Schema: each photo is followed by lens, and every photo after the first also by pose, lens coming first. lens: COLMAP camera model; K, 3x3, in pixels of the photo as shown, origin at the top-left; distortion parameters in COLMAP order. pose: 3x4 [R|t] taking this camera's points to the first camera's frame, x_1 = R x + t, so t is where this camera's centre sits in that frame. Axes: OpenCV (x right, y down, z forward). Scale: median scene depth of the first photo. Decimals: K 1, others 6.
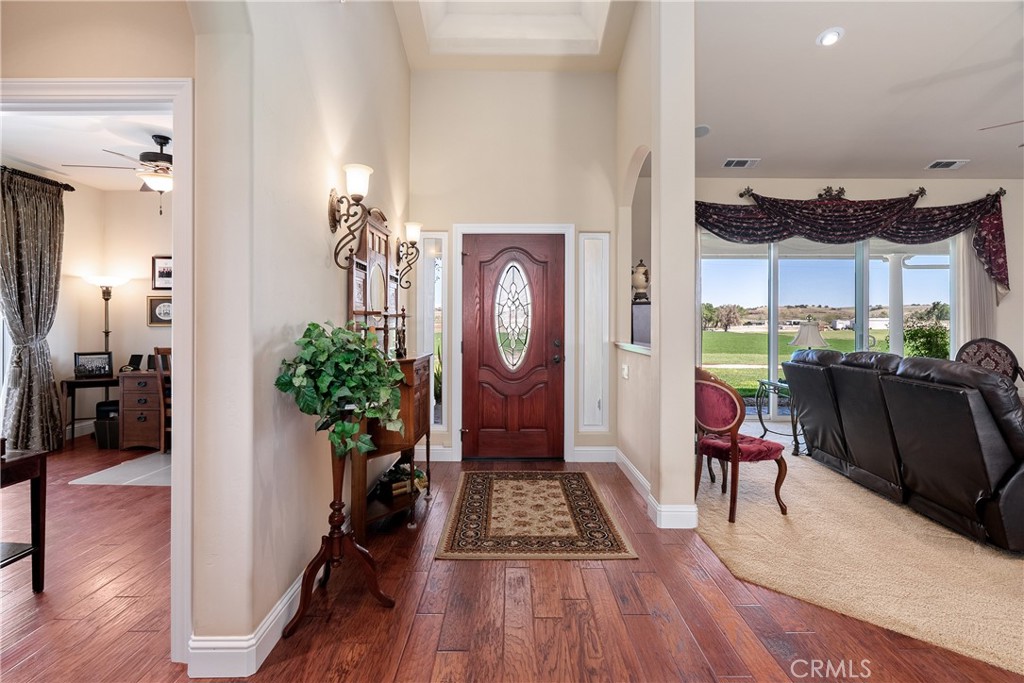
lens RADIAL K [[512.6, 0, 509.9], [0, 512.6, 318.2], [0, 0, 1]] dist [-0.001248, 0.000454]
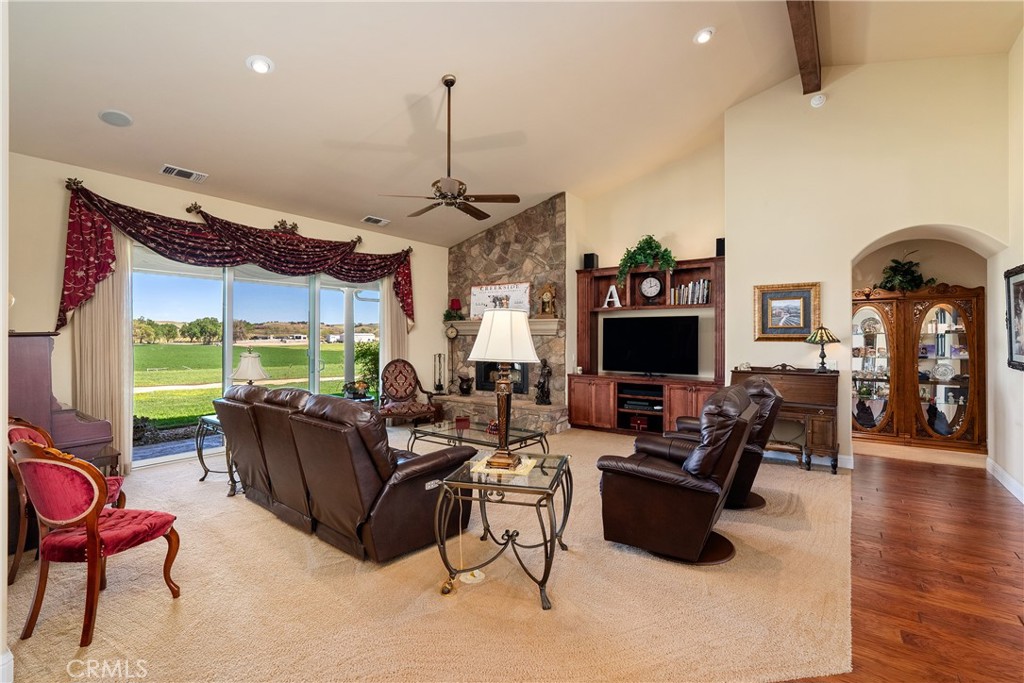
lens RADIAL K [[468.2, 0, 508.7], [0, 468.2, 326.9], [0, 0, 1]] dist [0.000282, 0.000080]
pose [[0.596569, 0.016102, 0.802400, 0.221956], [-0.006109, 0.999861, -0.015523, -0.043826], [-0.802539, 0.004359, 0.596584, 0.102353]]
